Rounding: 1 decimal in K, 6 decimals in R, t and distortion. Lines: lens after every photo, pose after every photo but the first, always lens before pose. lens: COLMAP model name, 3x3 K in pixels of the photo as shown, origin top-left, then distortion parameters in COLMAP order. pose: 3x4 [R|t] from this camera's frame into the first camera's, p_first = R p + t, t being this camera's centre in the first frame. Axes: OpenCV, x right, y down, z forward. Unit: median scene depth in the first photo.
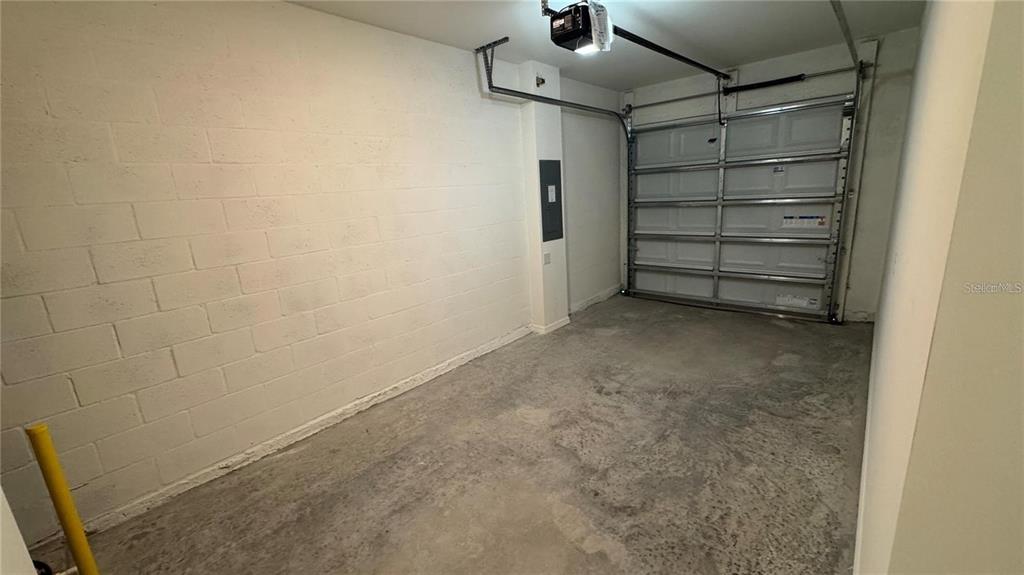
lens RADIAL K [[407.3, 0, 512.0], [0, 407.3, 287.5], [0, 0, 1]] dist [-0.001300, -0.000276]
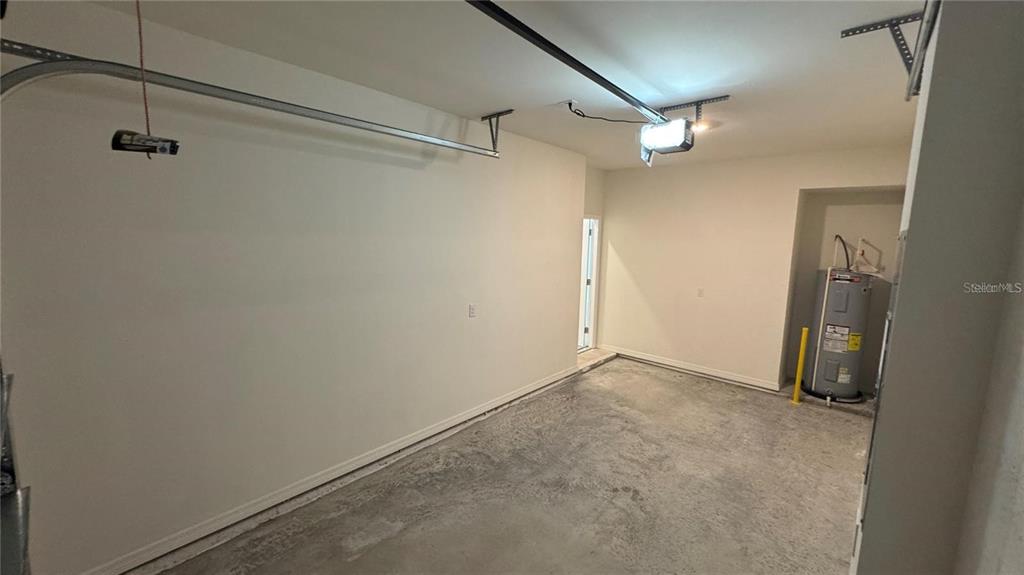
lens RADIAL K [[407.3, 0, 512.0], [0, 407.3, 287.5], [0, 0, 1]] dist [-0.001300, -0.000276]
pose [[-0.999387, 0.034891, -0.002922, 0.556065], [0.031459, 0.931436, 0.362544, -0.595777], [0.015372, 0.362230, -0.931962, 1.949615]]
